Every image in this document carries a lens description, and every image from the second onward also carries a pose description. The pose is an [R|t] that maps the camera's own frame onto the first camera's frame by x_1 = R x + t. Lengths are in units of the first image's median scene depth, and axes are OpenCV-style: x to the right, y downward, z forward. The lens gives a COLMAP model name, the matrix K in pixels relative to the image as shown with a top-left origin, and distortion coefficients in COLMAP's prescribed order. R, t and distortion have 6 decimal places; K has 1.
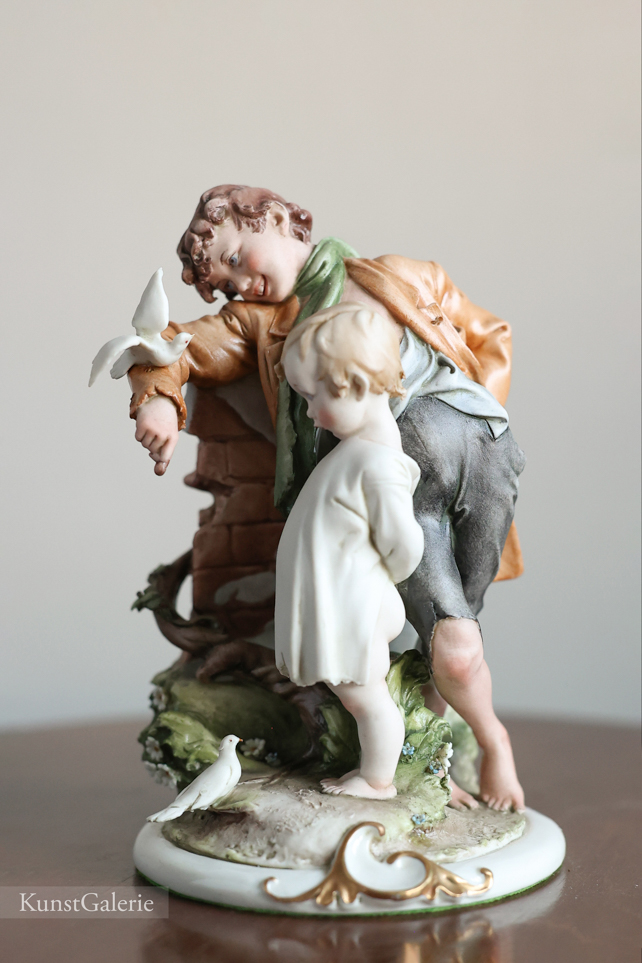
lens RADIAL K [[1938.3, 0, 320.9], [0, 1938.3, 483.1], [0, 0, 1]] dist [-0.181400, 0.000000]
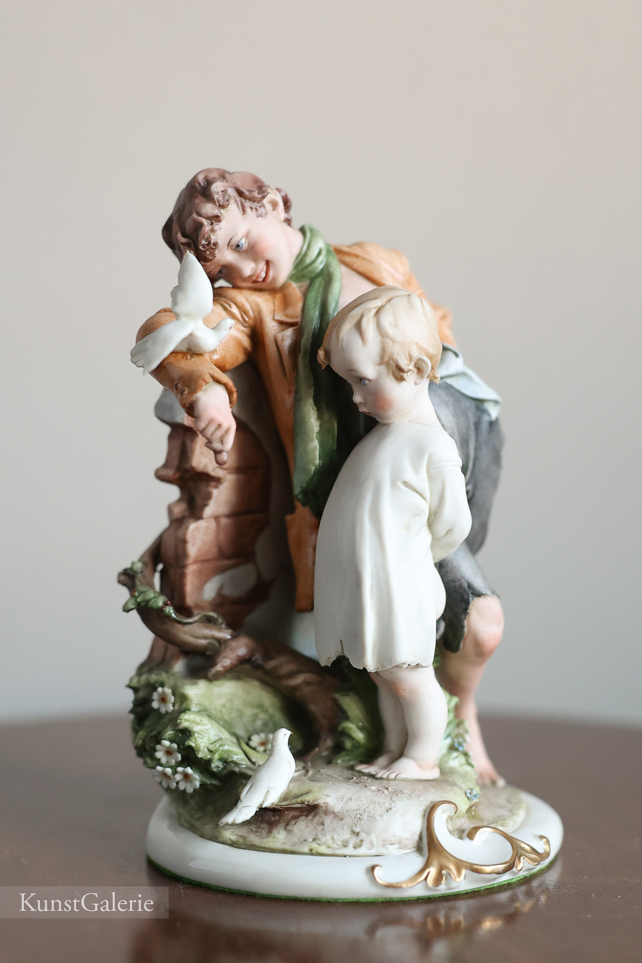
lens RADIAL K [[1938.3, 0, 320.8], [0, 1938.3, 479.7], [0, 0, 1]] dist [-0.181400, 0.000000]
pose [[0.929956, -0.035356, 0.365966, -0.371565], [0.038100, 0.999274, -0.000277, 0.005160], [-0.365691, 0.014201, 0.930628, 0.076836]]
